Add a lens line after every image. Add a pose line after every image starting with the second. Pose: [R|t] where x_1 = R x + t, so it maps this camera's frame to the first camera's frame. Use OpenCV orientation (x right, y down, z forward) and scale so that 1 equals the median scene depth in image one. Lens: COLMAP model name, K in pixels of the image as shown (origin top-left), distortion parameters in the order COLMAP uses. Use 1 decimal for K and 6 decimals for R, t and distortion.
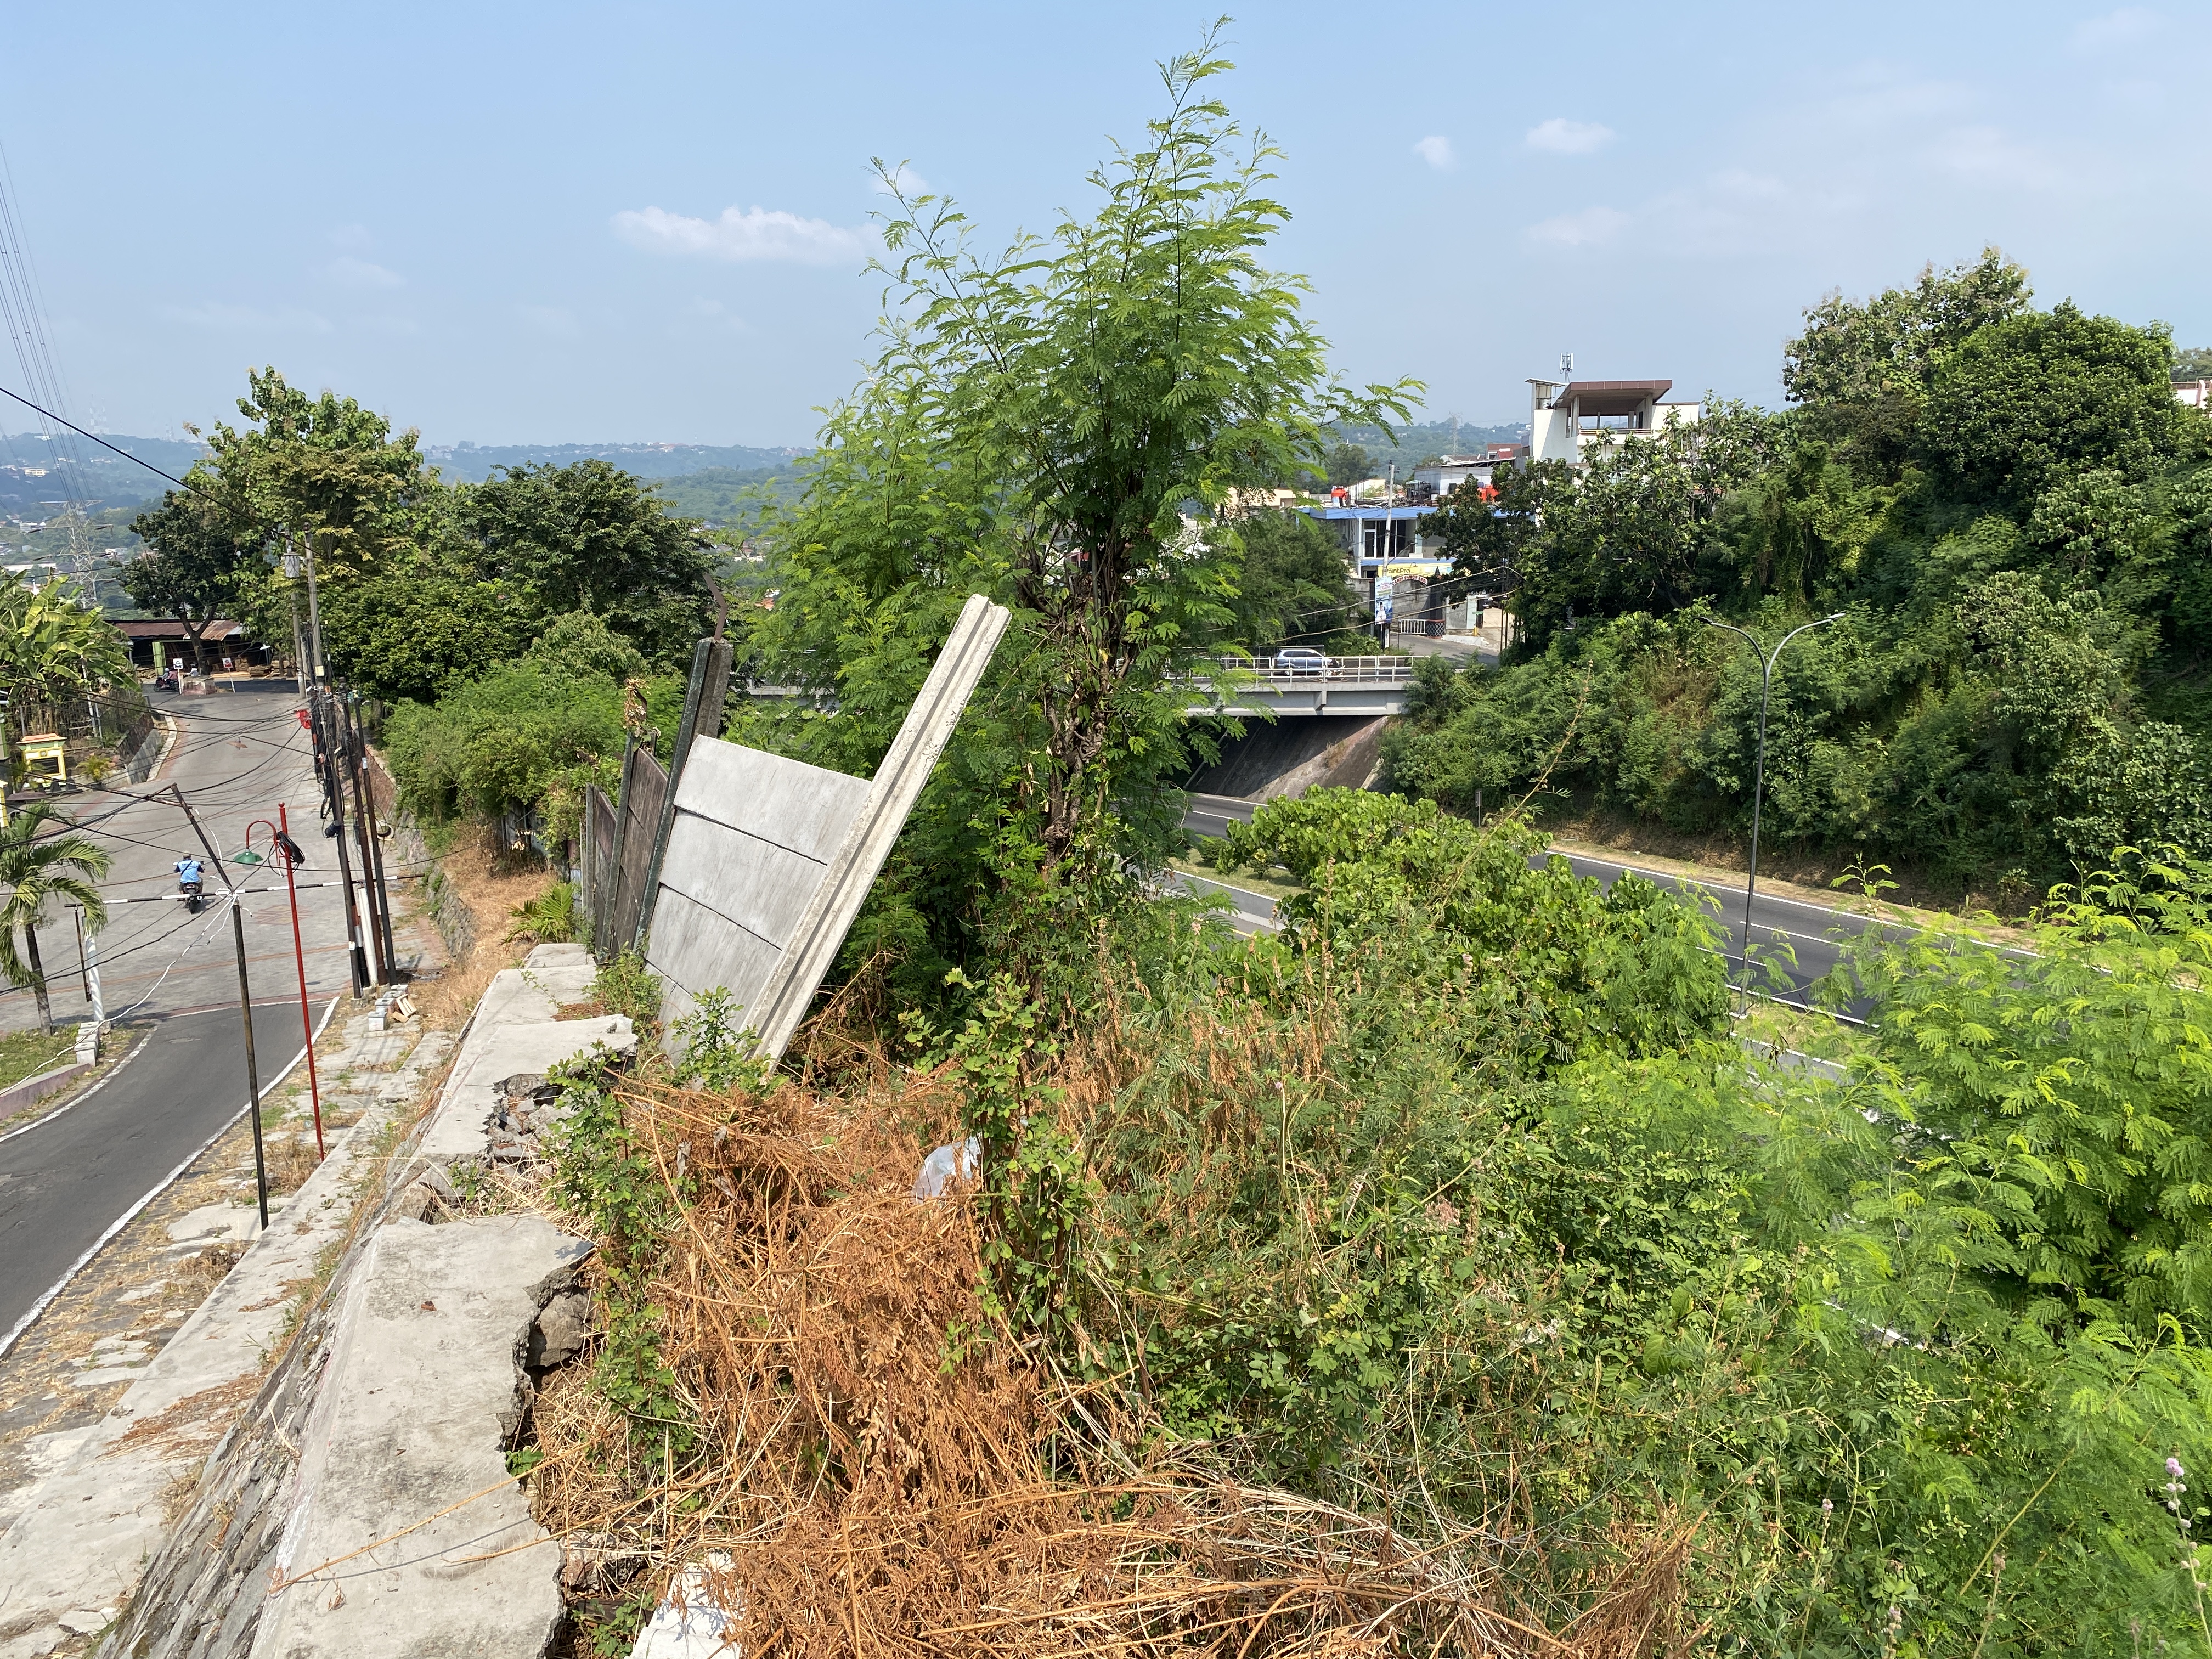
lens RADIAL K [[1662.9, 0, 1107.4], [0, 1662.9, 834.5], [0, 0, 1]] dist [0.000435, -0.015781]
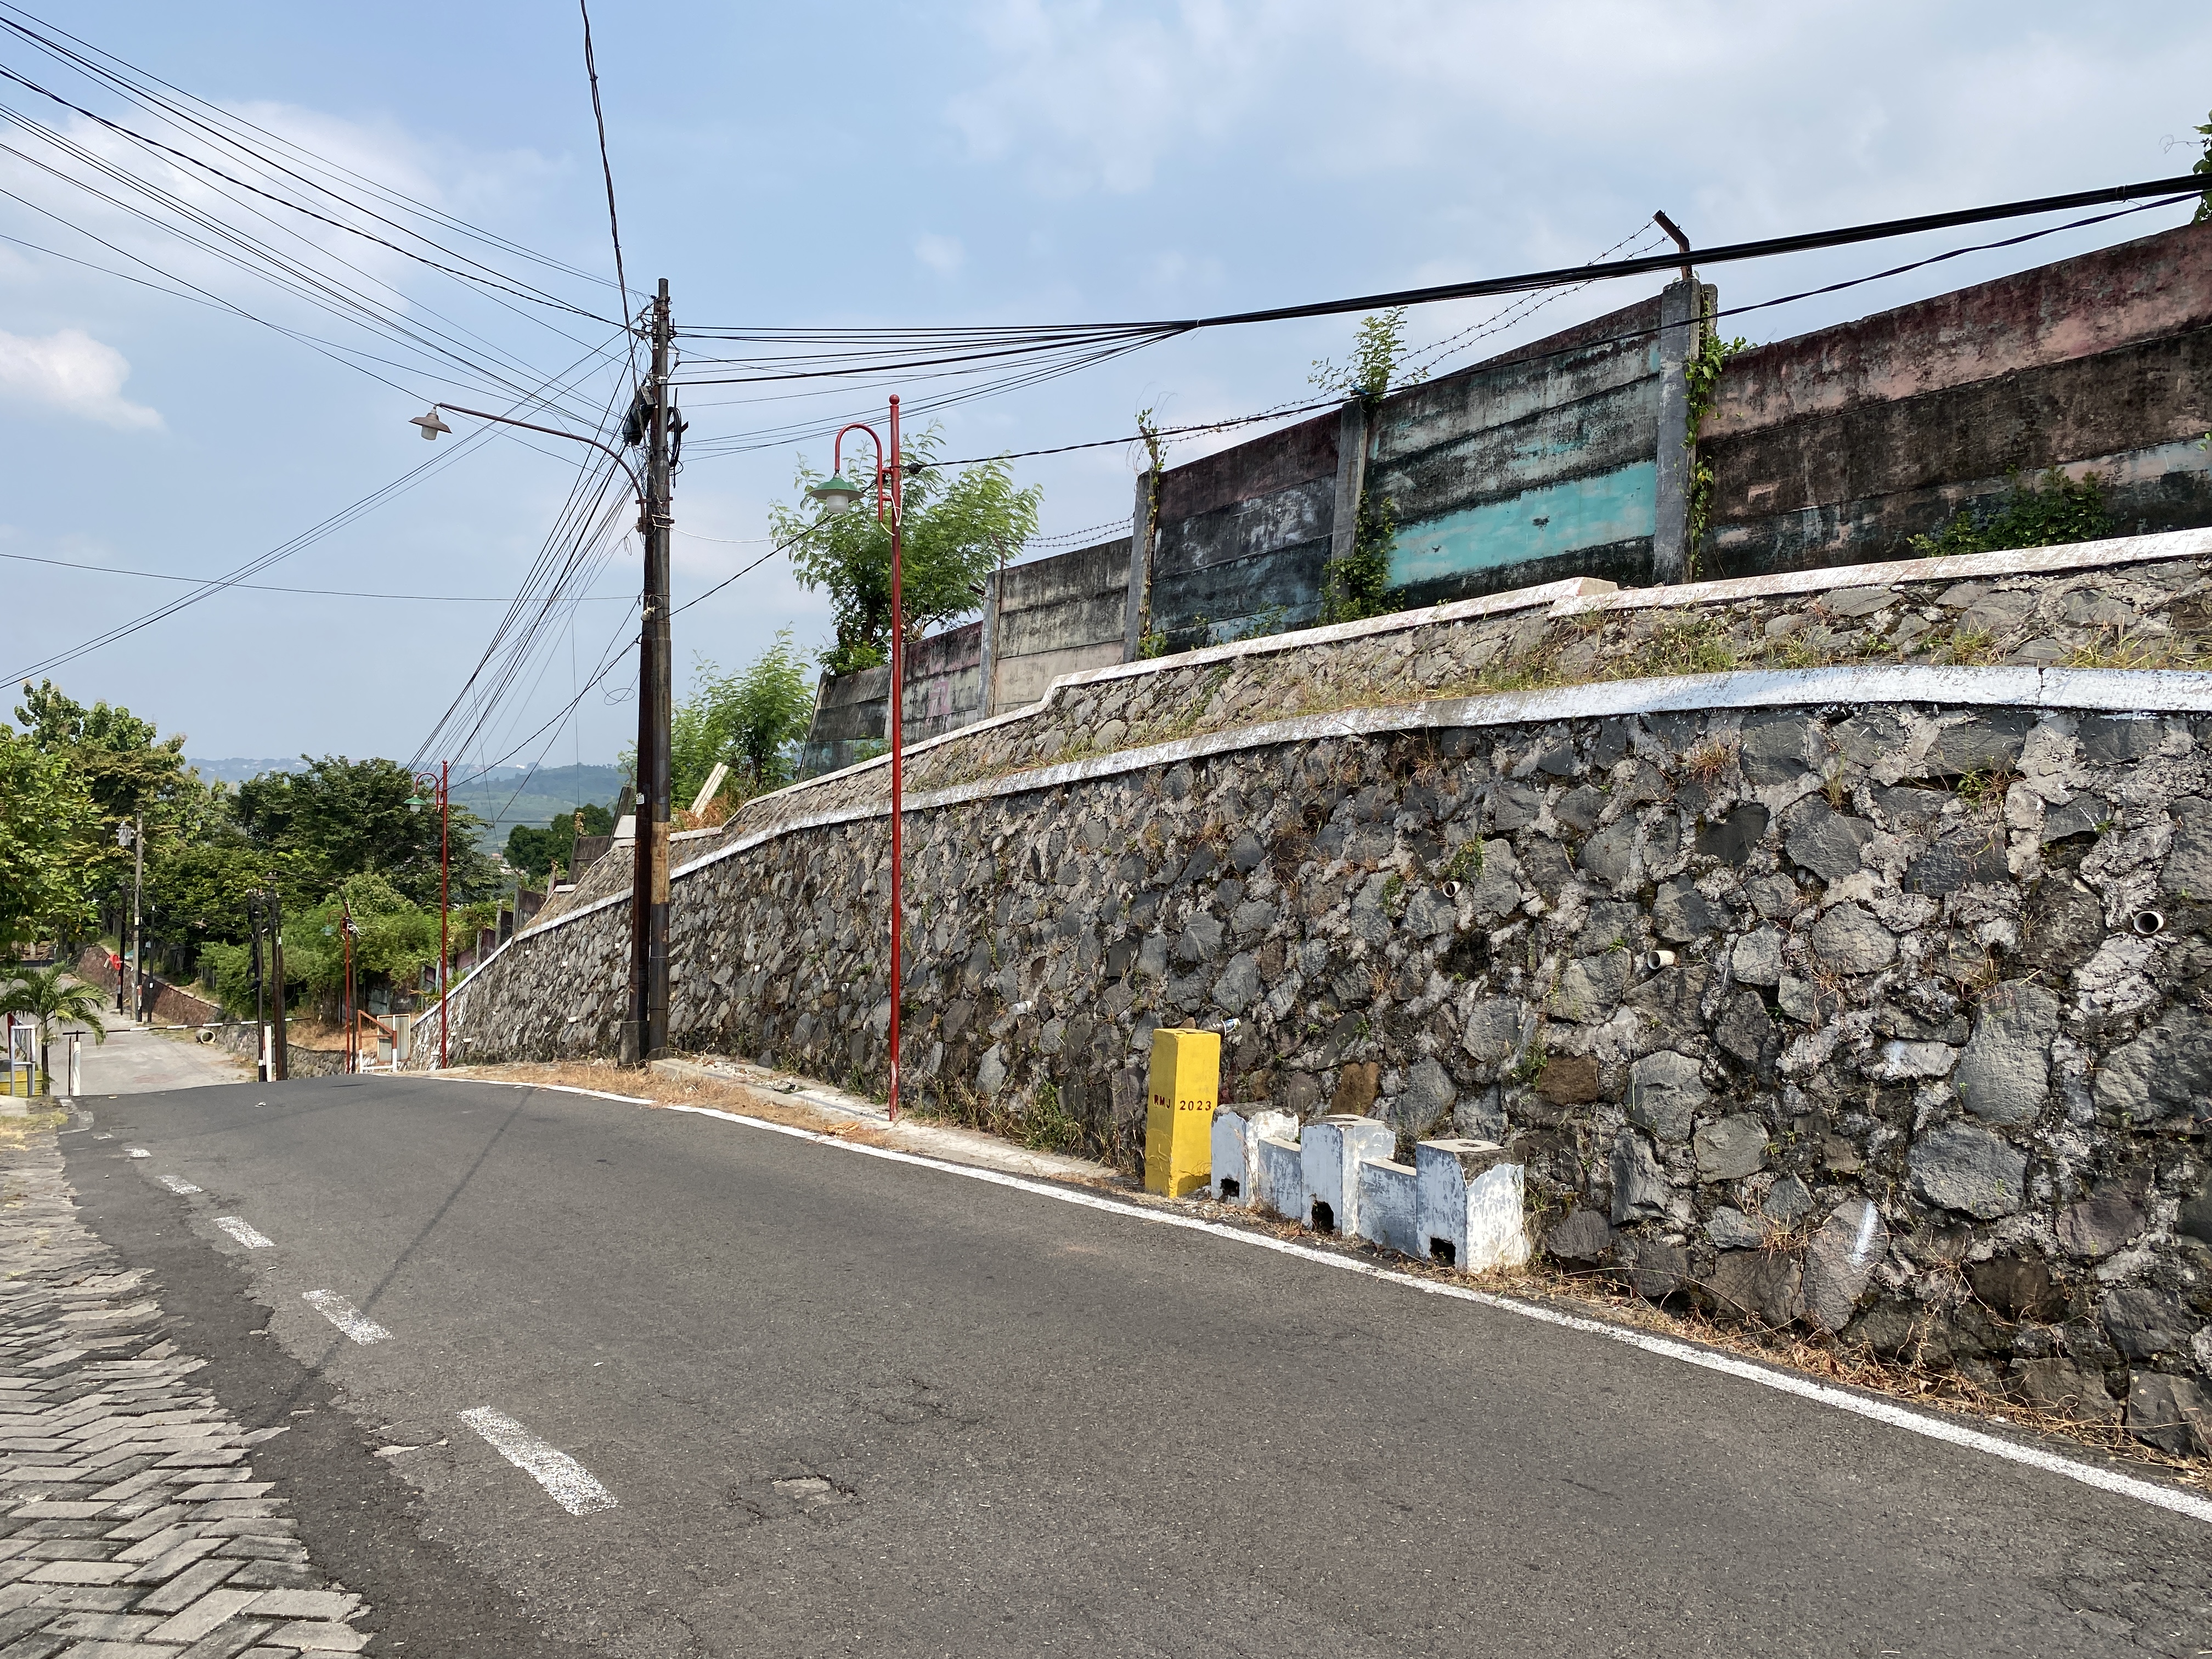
lens RADIAL K [[1662.9, 0, 1109.7], [0, 1662.9, 826.4], [0, 0, 1]] dist [0.000435, -0.015781]
pose [[0.984037, 0.004984, 0.177893, 0.014562], [0.029553, 0.981152, -0.190965, 0.082420], [-0.175492, 0.193173, 0.965343, -0.304713]]
